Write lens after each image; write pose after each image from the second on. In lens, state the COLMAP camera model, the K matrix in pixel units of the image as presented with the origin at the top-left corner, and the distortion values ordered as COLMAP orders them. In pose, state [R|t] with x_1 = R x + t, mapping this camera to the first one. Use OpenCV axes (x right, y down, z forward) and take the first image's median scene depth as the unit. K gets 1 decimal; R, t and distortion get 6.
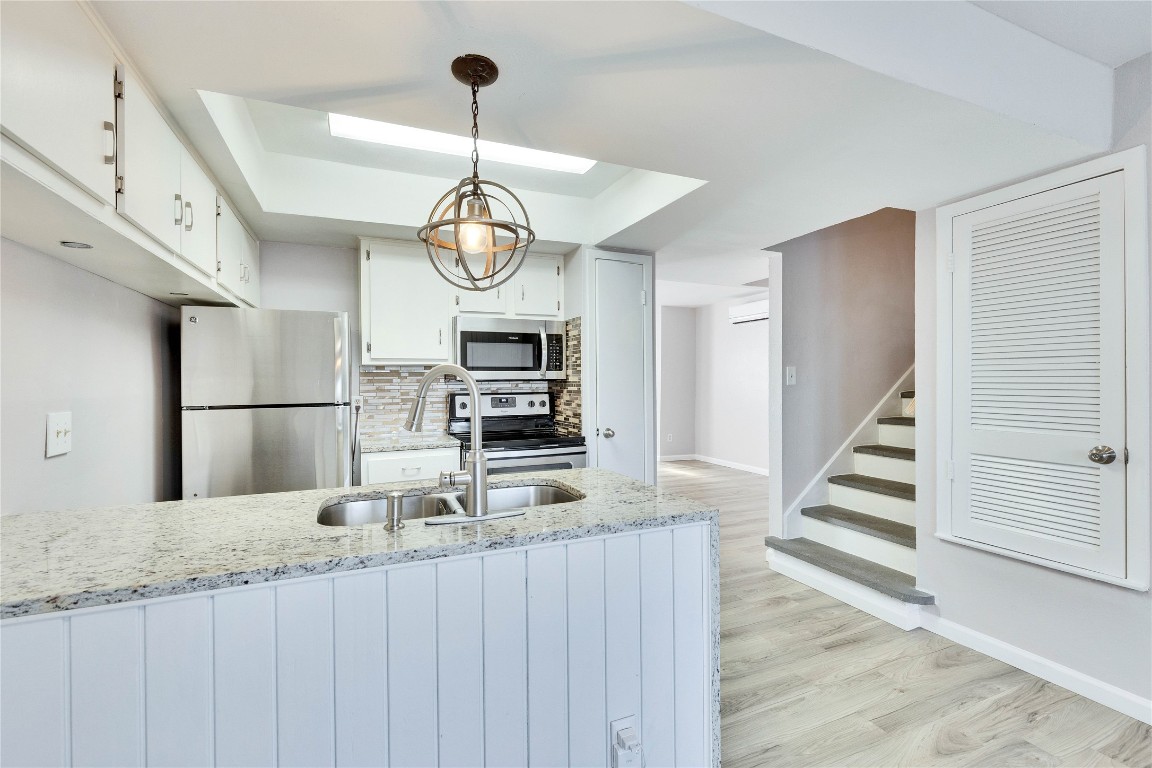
lens RADIAL K [[510.4, 0, 581.2], [0, 510.4, 387.1], [0, 0, 1]] dist [0.000792, -0.000131]
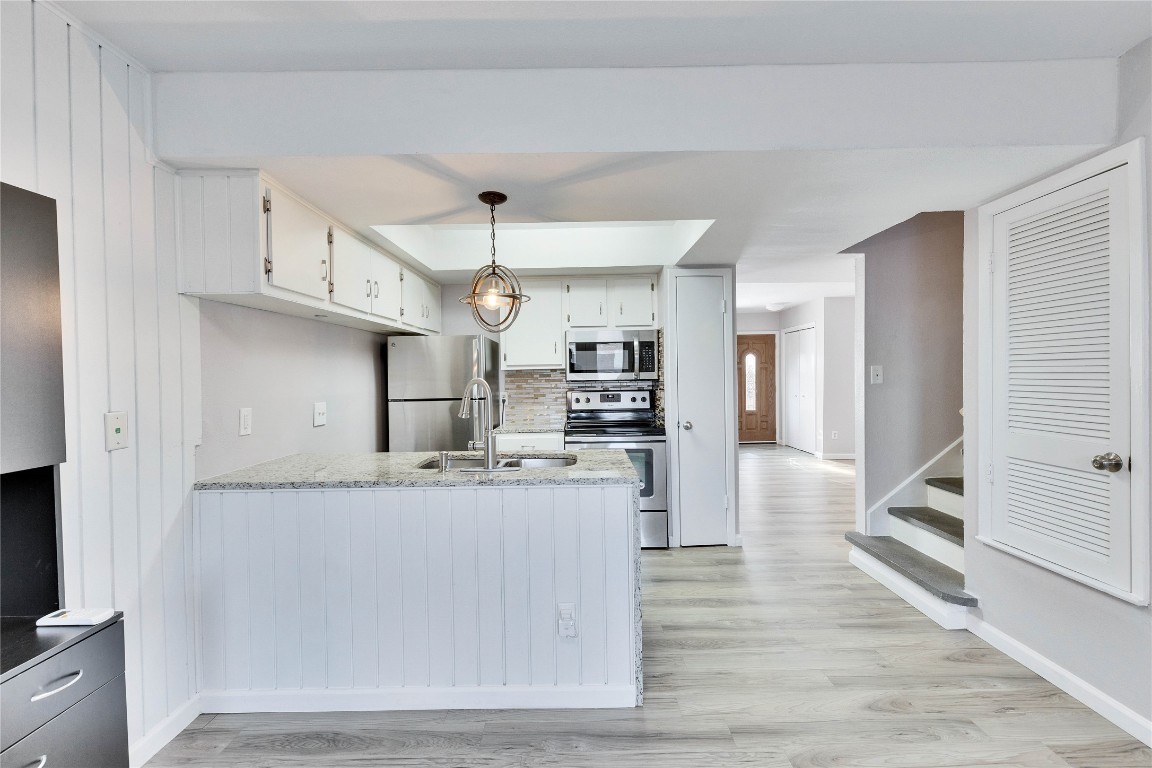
lens RADIAL K [[510.4, 0, 581.2], [0, 510.4, 387.1], [0, 0, 1]] dist [0.000792, -0.000131]
pose [[0.917186, 0.002067, -0.398453, 0.379074], [0.004162, 0.999882, 0.014768, -0.020404], [0.398437, -0.015203, 0.917070, -0.210454]]
